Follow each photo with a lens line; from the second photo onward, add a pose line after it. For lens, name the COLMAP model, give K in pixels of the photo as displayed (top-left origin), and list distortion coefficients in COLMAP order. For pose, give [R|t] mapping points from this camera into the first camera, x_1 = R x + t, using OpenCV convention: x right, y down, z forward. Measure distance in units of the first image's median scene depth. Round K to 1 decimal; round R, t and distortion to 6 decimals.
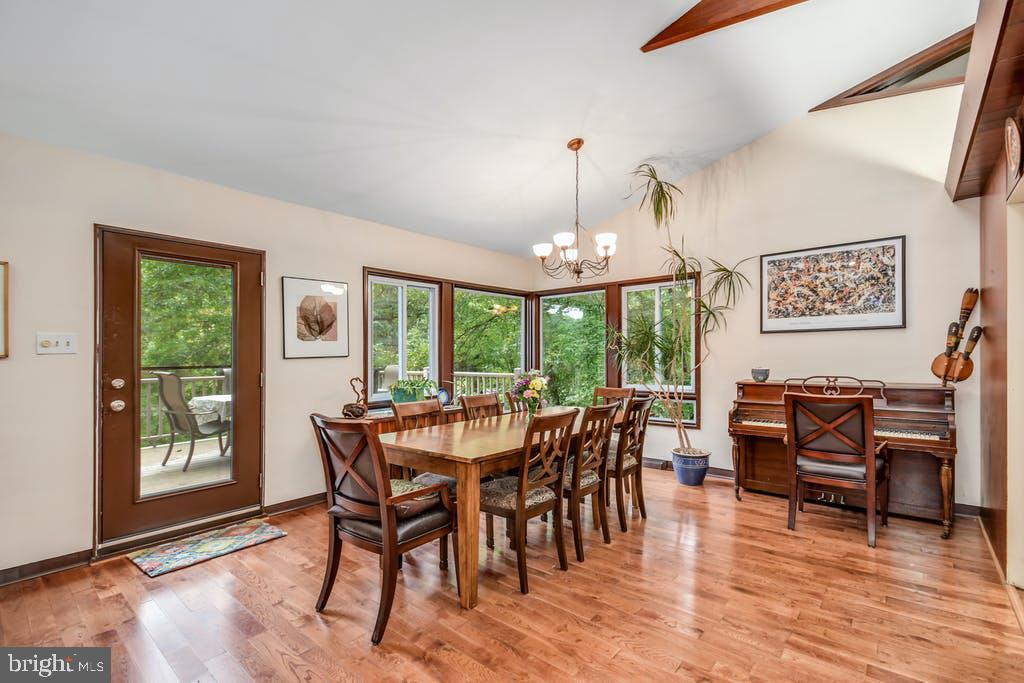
lens RADIAL K [[473.3, 0, 512.0], [0, 473.3, 341.5], [0, 0, 1]] dist [0.052064, 0.000110]
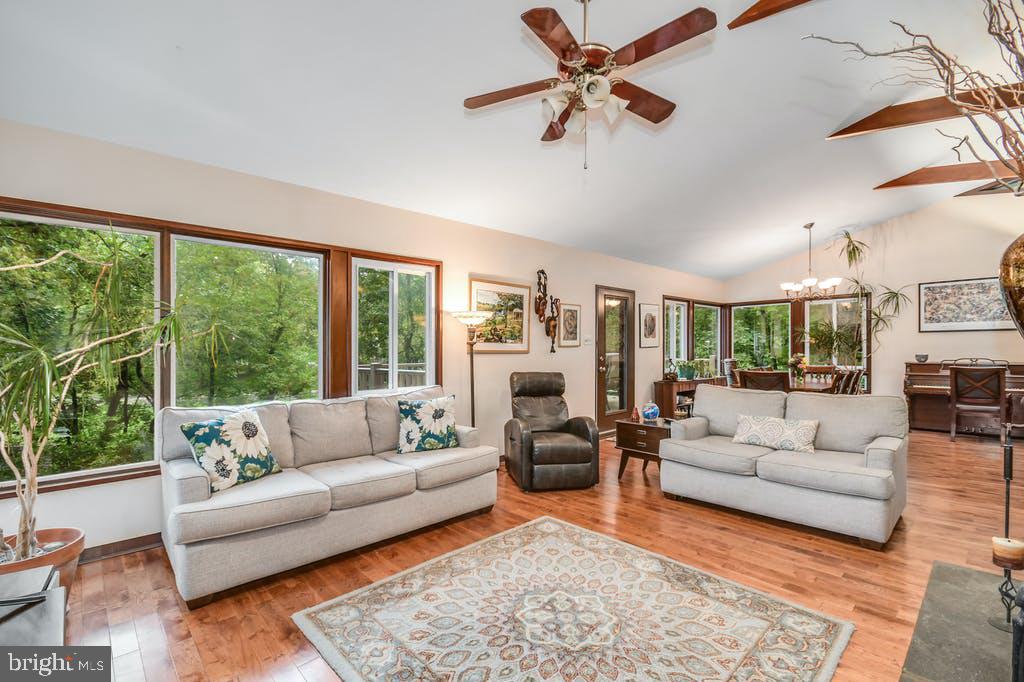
lens RADIAL K [[457.7, 0, 512.0], [0, 457.7, 341.0], [0, 0, 1]] dist [0.016868, -0.000114]
pose [[0.993112, -0.001776, -0.117153, -0.671769], [0.002823, 0.999958, 0.008771, -0.006354], [0.117133, -0.009041, 0.993075, -0.718174]]
